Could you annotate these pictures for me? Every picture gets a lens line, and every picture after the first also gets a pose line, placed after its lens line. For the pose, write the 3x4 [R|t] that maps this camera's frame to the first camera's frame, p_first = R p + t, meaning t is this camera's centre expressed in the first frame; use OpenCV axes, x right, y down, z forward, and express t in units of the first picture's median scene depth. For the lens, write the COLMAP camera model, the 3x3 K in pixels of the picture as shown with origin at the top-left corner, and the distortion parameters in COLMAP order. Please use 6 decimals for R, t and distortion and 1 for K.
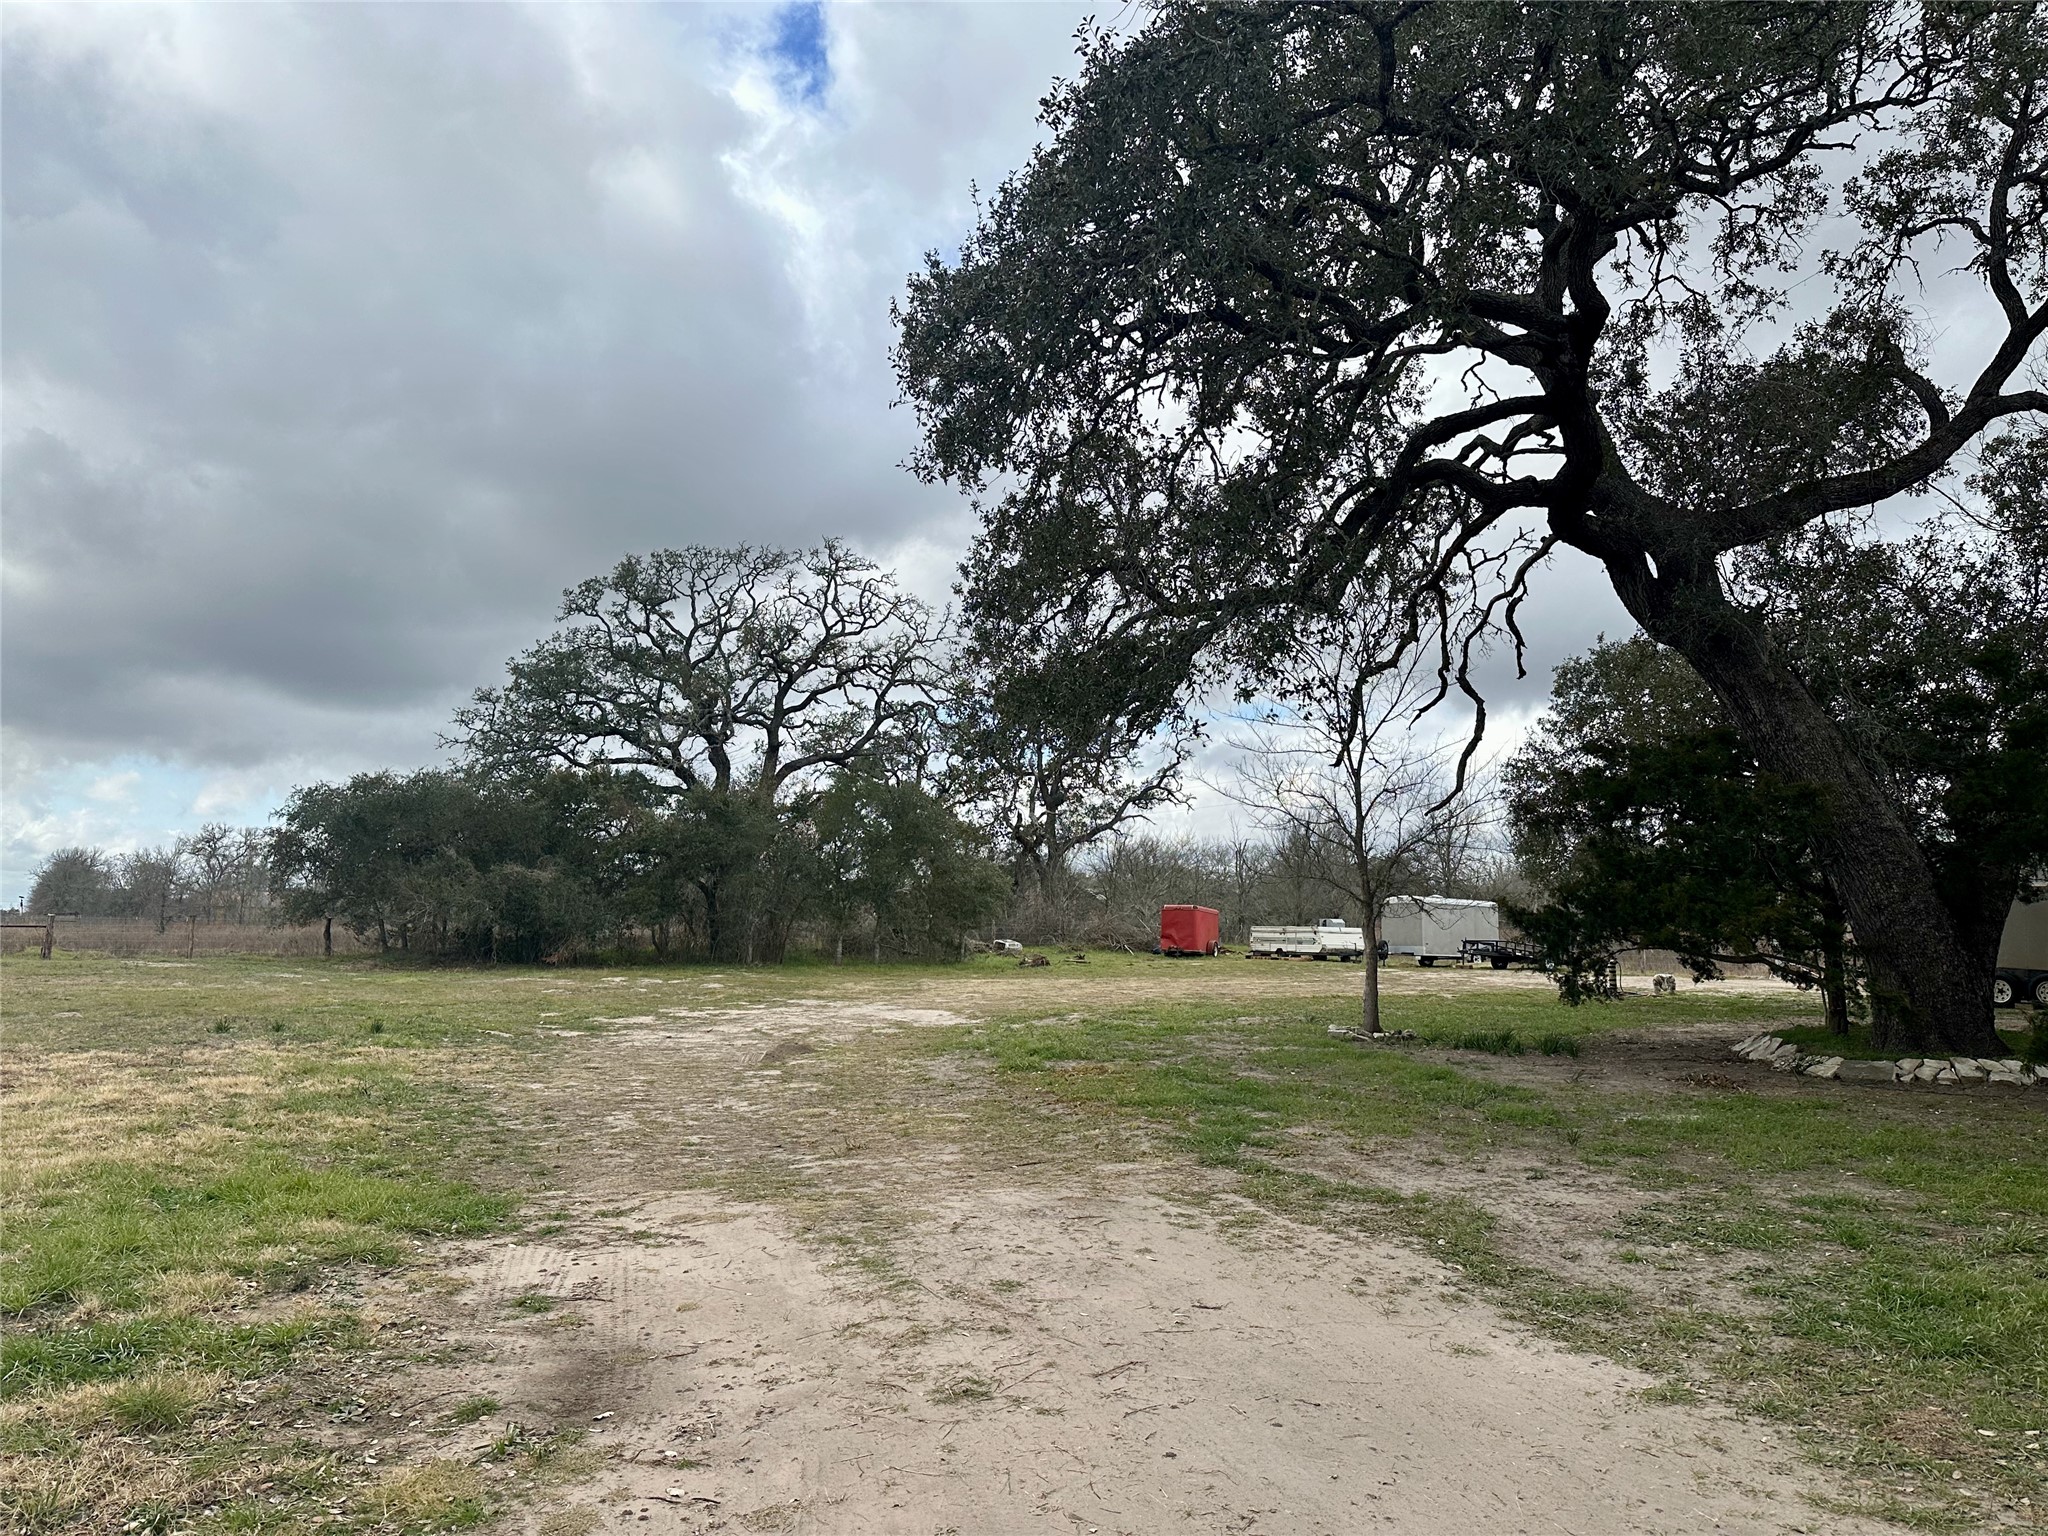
lens RADIAL K [[1436.5, 0, 1033.2], [0, 1436.5, 775.6], [0, 0, 1]] dist [0.087954, -0.104654]
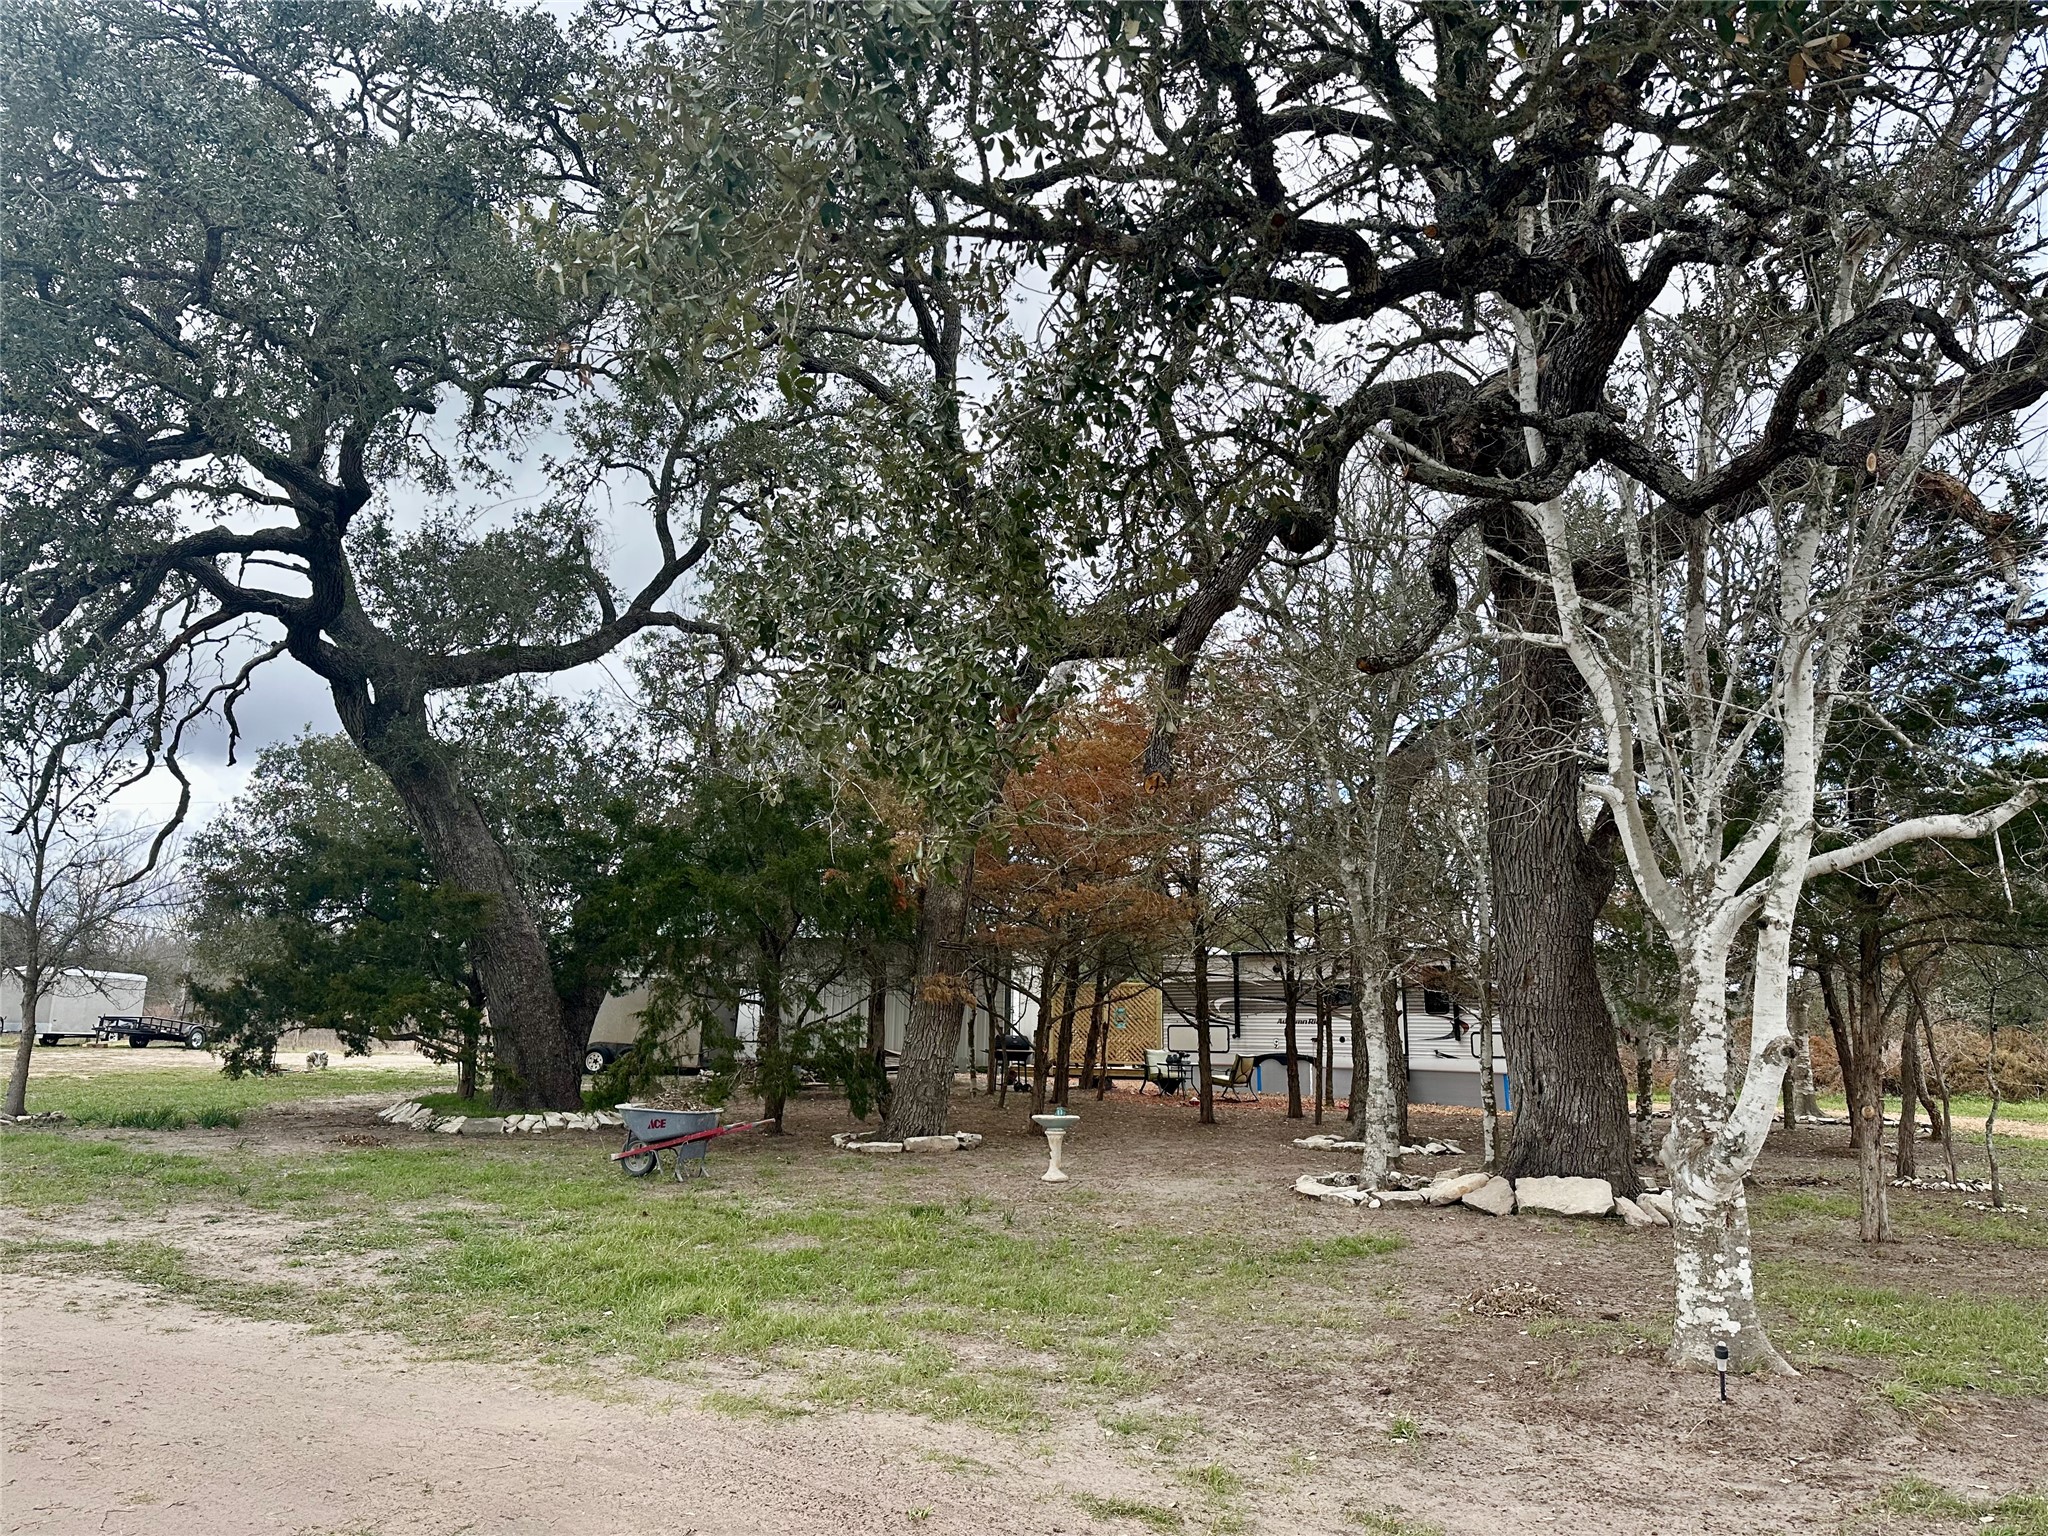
lens RADIAL K [[1436.5, 0, 1033.2], [0, 1436.5, 775.6], [0, 0, 1]] dist [0.087954, -0.104654]
pose [[0.651640, 0.139757, 0.745542, -0.080025], [-0.101480, 0.990107, -0.096904, -0.019616], [-0.751709, -0.012511, 0.659376, -0.145881]]
